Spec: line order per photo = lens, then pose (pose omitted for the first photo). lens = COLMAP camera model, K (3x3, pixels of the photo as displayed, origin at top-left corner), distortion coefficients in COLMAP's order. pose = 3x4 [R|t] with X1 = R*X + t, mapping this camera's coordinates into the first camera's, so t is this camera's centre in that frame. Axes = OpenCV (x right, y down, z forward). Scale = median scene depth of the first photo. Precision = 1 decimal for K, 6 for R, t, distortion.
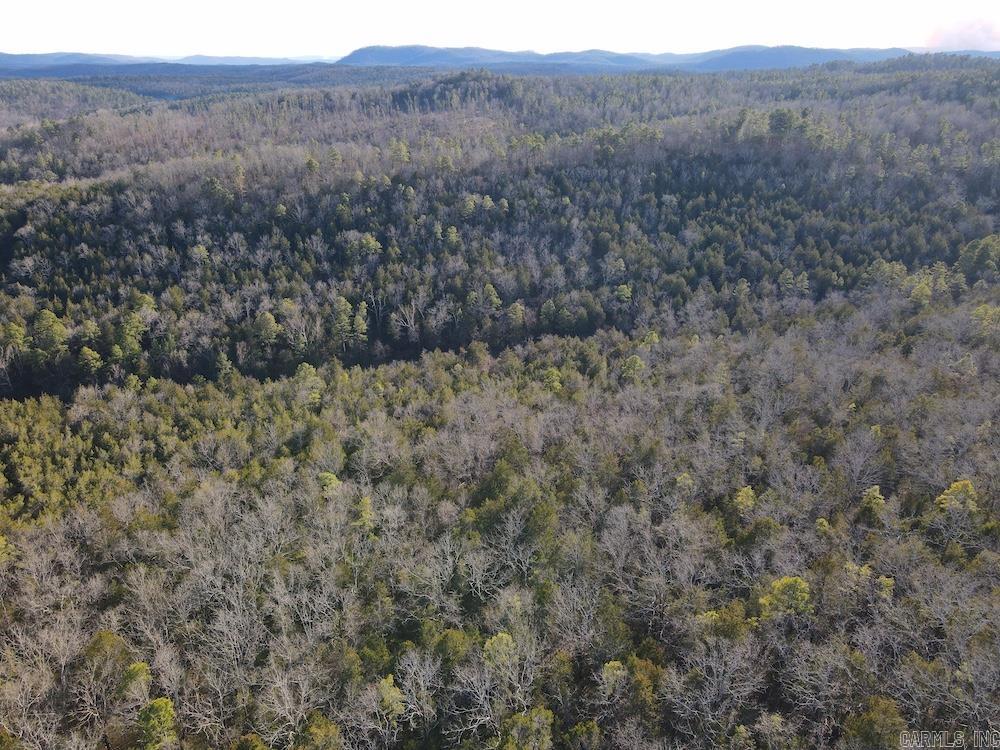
lens RADIAL K [[730.1, 0, 495.6], [0, 730.1, 385.7], [0, 0, 1]] dist [0.010815, 0.005562]
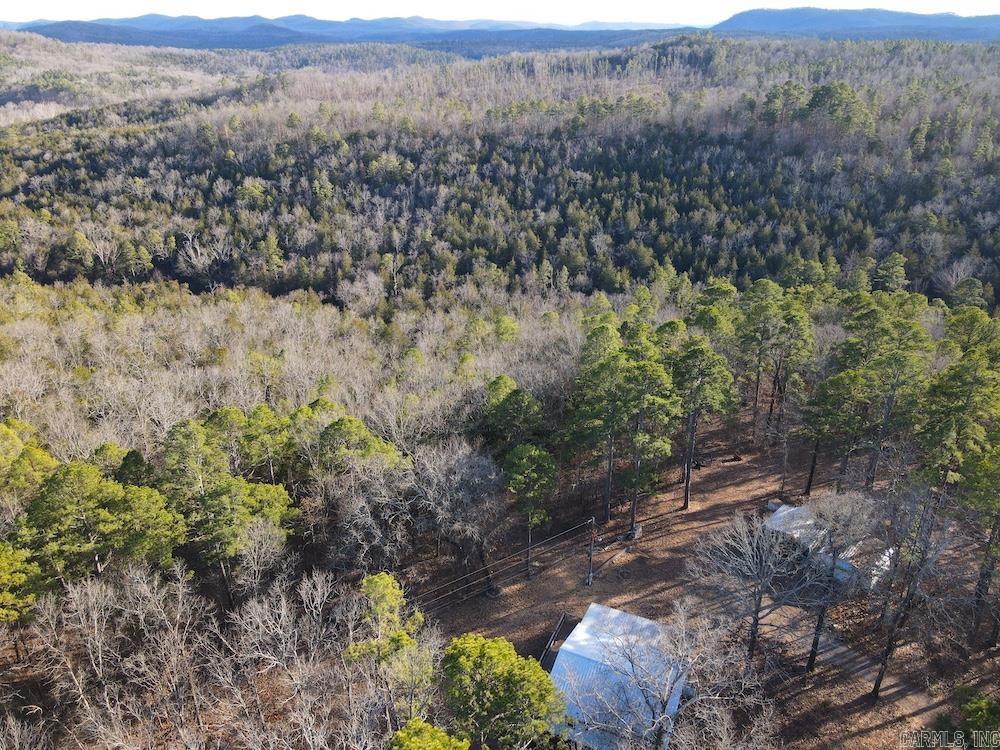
lens RADIAL K [[730.1, 0, 495.7], [0, 730.1, 371.8], [0, 0, 1]] dist [0.010815, 0.005562]
pose [[0.887775, 0.197957, -0.415533, 0.767130], [-0.188067, 0.979999, 0.065063, -0.074758], [0.420102, 0.020387, 0.907248, 0.177670]]
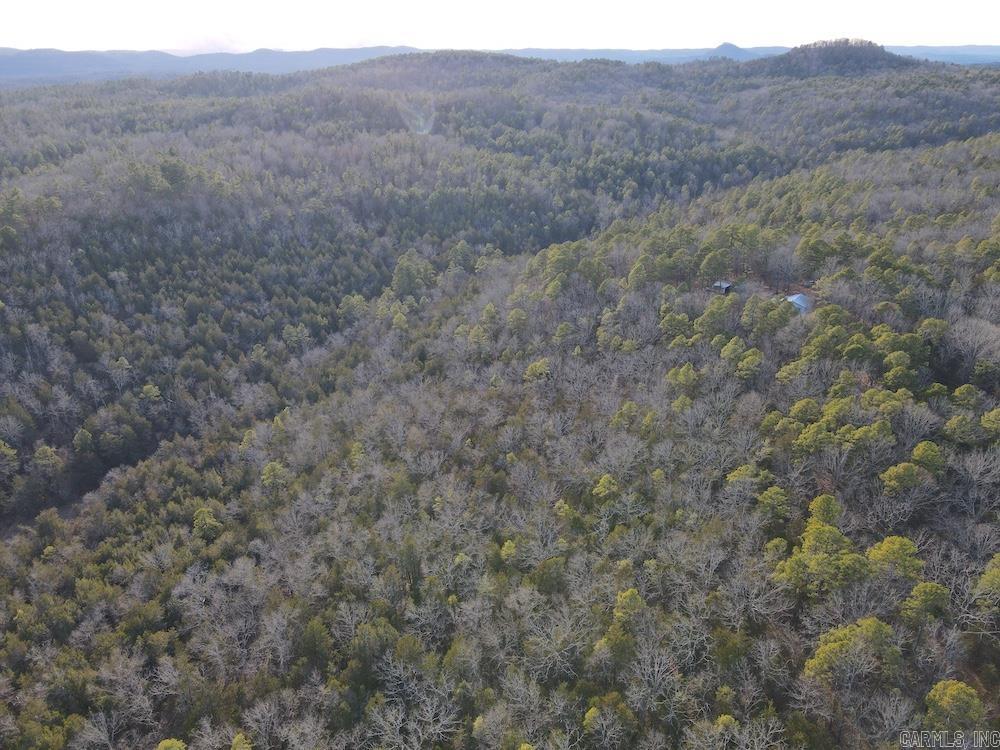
lens RADIAL K [[730.1, 0, 499.3], [0, 730.1, 390.4], [0, 0, 1]] dist [0.010815, 0.005562]
pose [[0.645501, -0.321617, 0.692742, -0.213330], [0.317230, 0.937977, 0.139876, -0.134525], [-0.694762, 0.129469, 0.707491, 0.013787]]
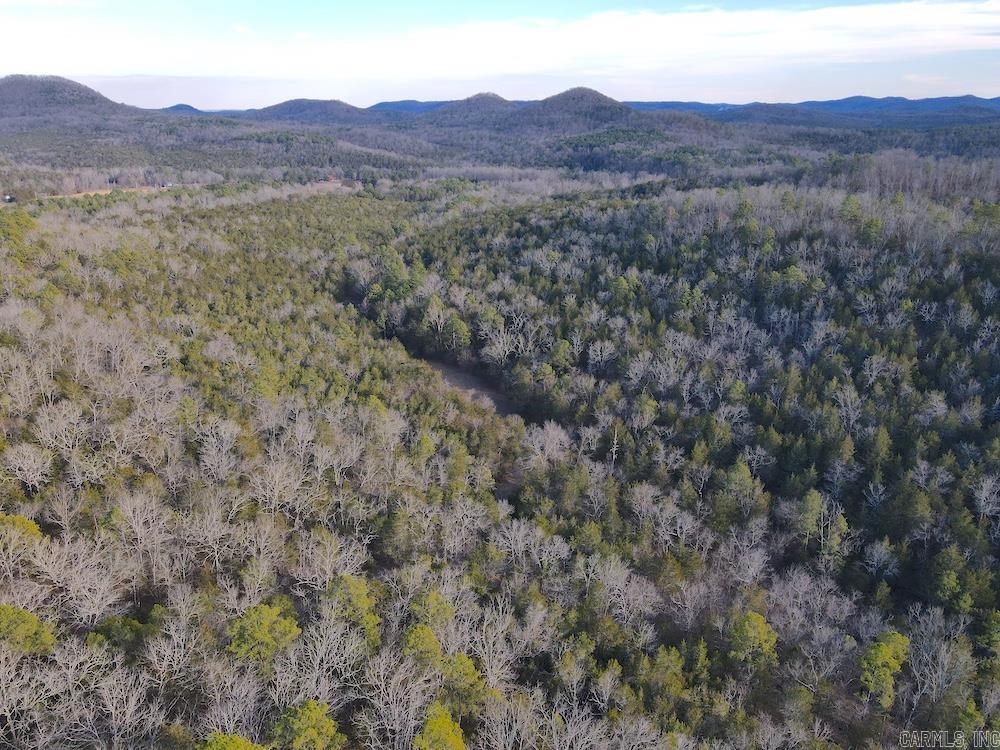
lens RADIAL K [[730.1, 0, 503.8], [0, 730.1, 377.4], [0, 0, 1]] dist [0.010815, 0.005562]
pose [[0.262969, 0.333501, -0.905331, 0.793027], [-0.389013, 0.895351, 0.216829, -0.261918], [0.882902, 0.295166, 0.365186, 0.627800]]
